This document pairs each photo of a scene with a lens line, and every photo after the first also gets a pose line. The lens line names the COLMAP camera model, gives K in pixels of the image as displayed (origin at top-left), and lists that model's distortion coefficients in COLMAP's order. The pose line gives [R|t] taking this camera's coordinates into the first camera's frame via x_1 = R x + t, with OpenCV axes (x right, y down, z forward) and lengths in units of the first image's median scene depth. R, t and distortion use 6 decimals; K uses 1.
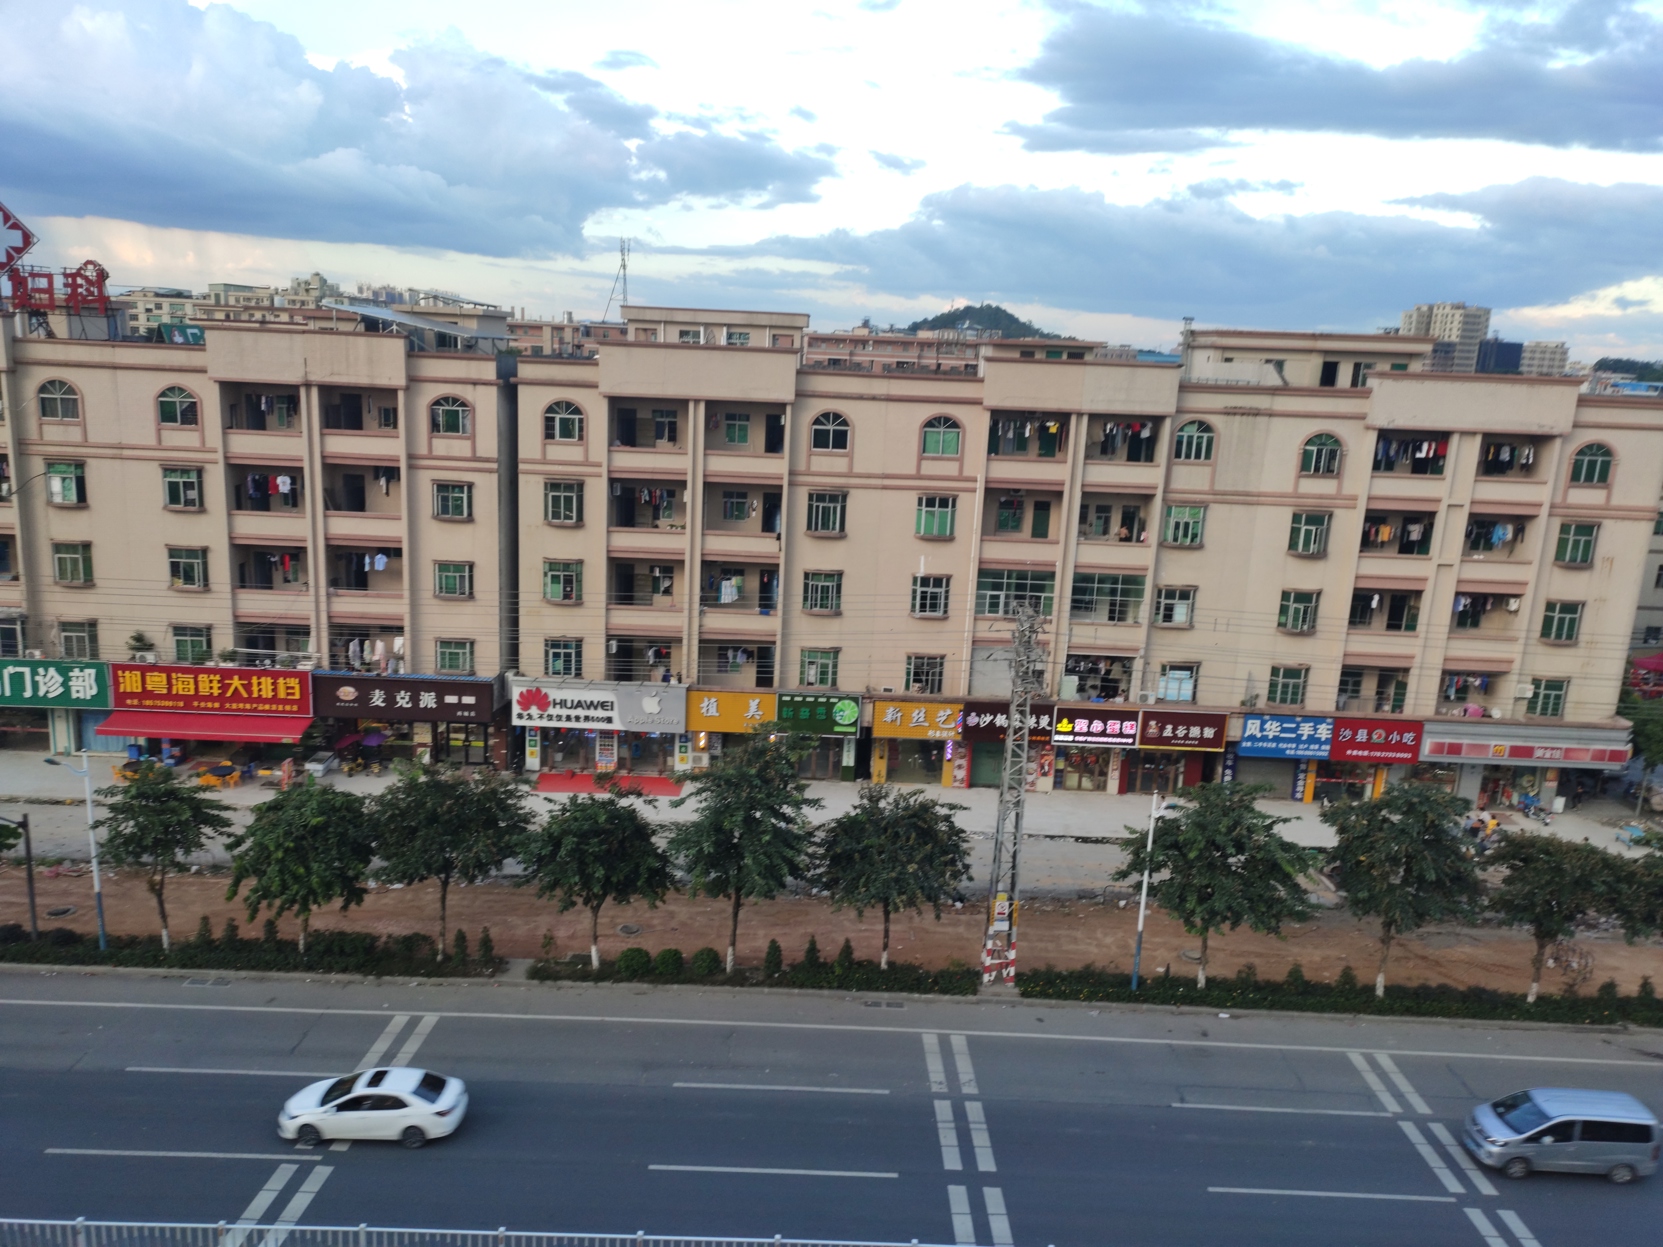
lens RADIAL K [[1222.9, 0, 831.5], [0, 1222.9, 623.5], [0, 0, 1]] dist [0.066713, -0.074968]
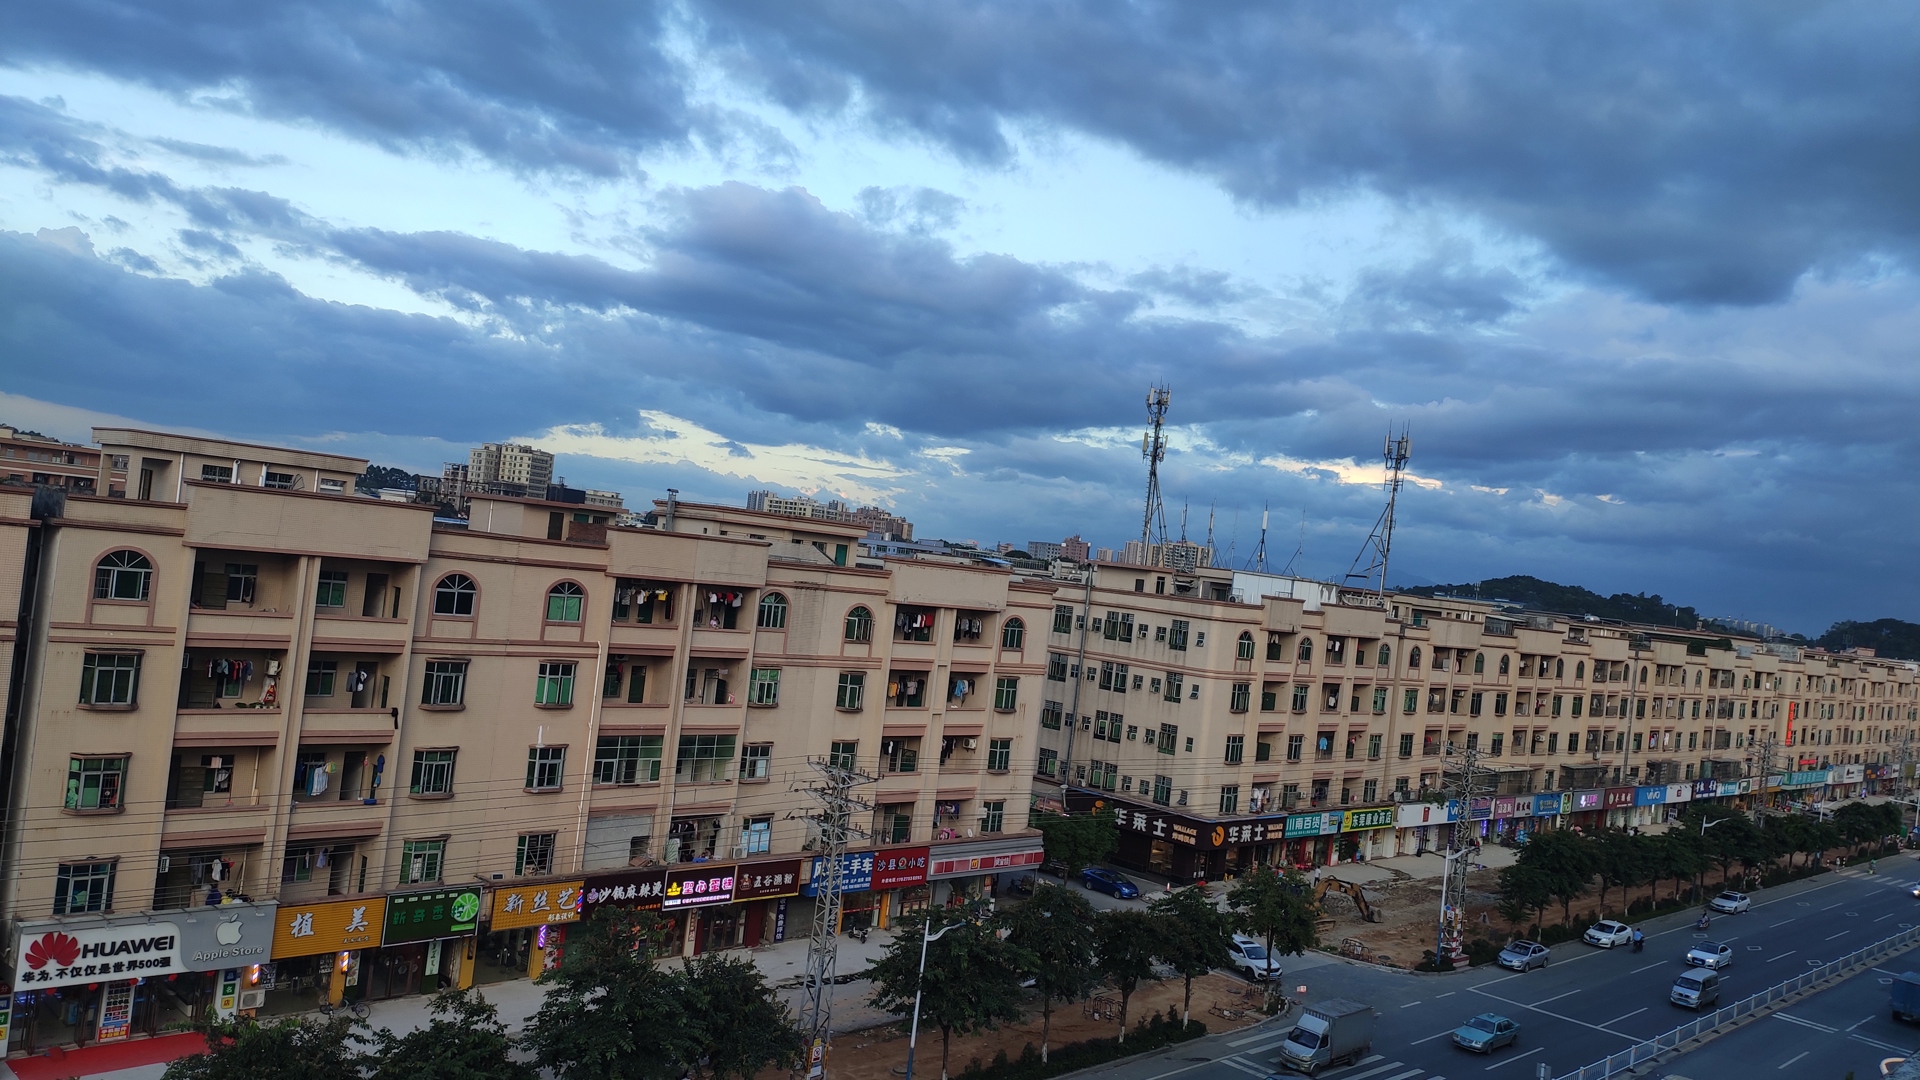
lens RADIAL K [[1382.9, 0, 960.0], [0, 1382.9, 540.0], [0, 0, 1]] dist [0.059045, -0.044020]
pose [[0.708093, 0.049263, 0.704399, -0.462233], [0.073917, 0.986911, -0.143326, -0.018946], [-0.702240, 0.153555, 0.695184, 0.000064]]
